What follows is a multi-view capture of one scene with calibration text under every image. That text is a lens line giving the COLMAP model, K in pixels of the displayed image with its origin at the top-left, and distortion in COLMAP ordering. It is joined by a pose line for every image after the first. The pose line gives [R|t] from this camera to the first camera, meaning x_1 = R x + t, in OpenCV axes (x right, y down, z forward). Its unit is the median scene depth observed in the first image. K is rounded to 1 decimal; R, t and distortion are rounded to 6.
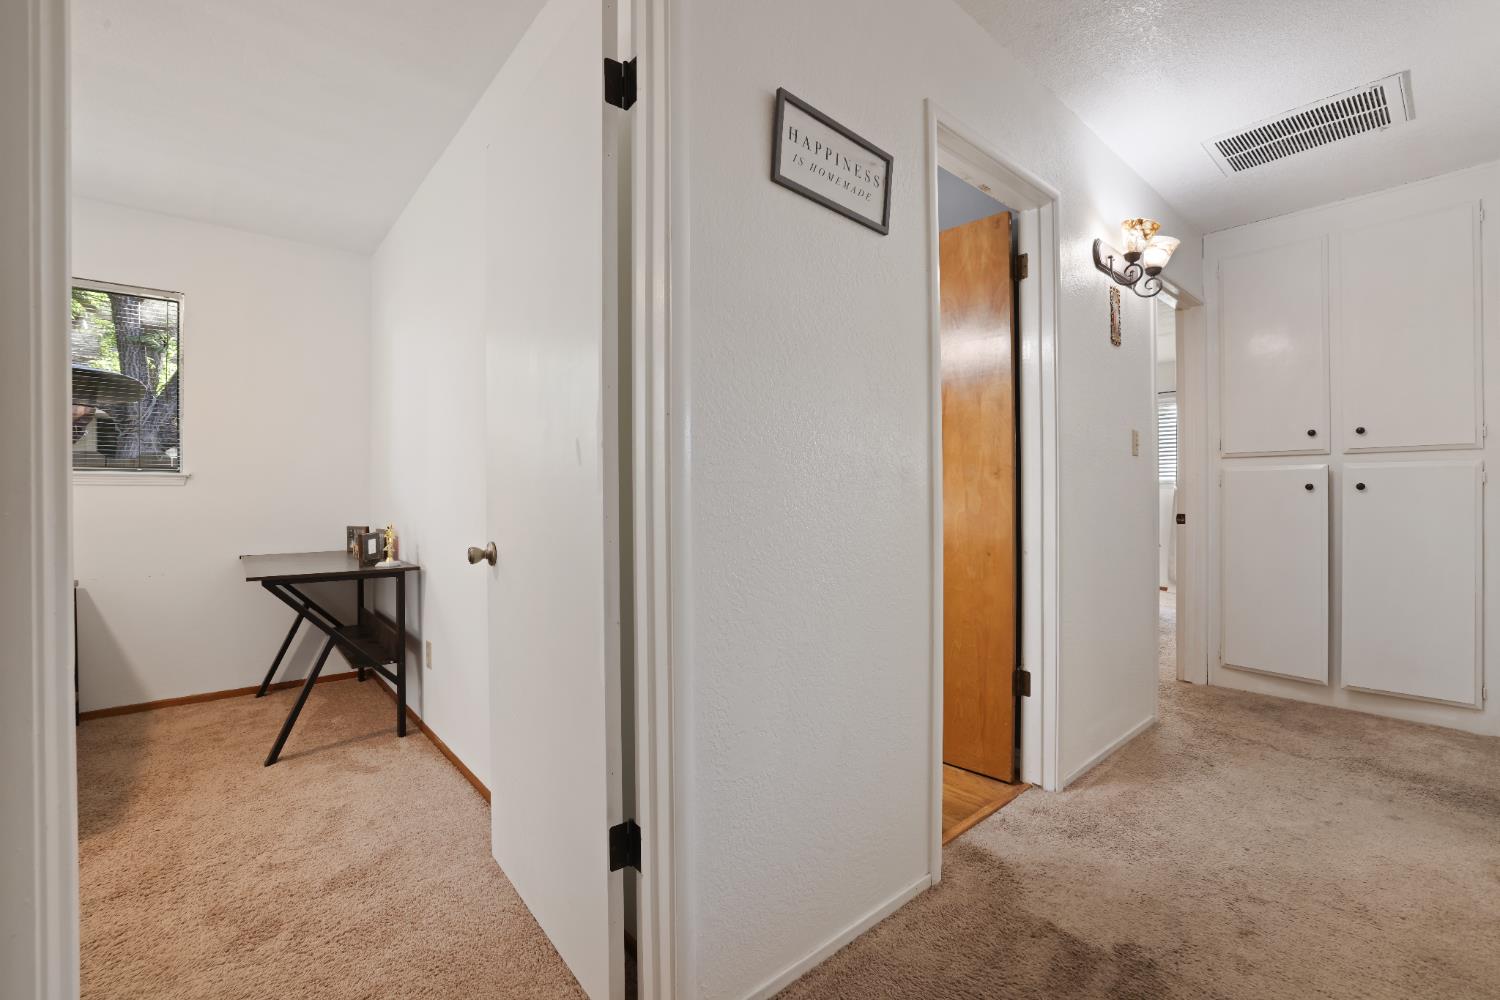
lens RADIAL K [[628.7, 0, 742.0], [0, 628.7, 493.6], [0, 0, 1]] dist [-0.027713, 0.004621]
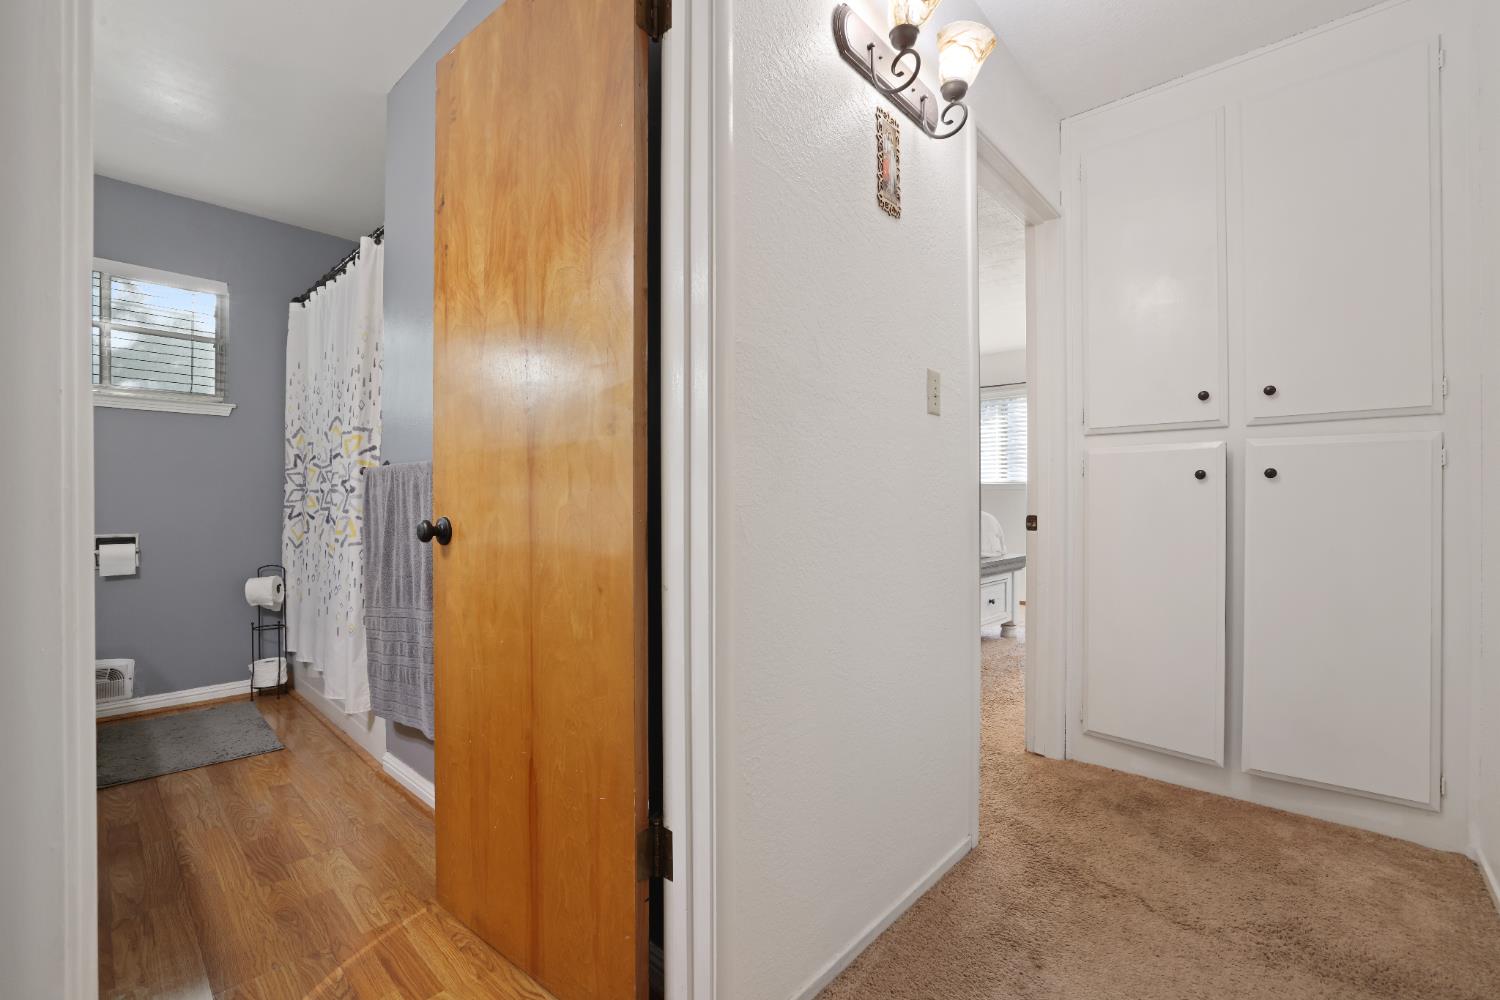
lens RADIAL K [[628.7, 0, 748.2], [0, 628.7, 501.7], [0, 0, 1]] dist [-0.027713, 0.004621]
pose [[0.992609, 0.003559, 0.121301, 0.383723], [-0.003530, 0.999994, -0.000452, 0.023272], [-0.121302, 0.000021, 0.992616, 0.426182]]
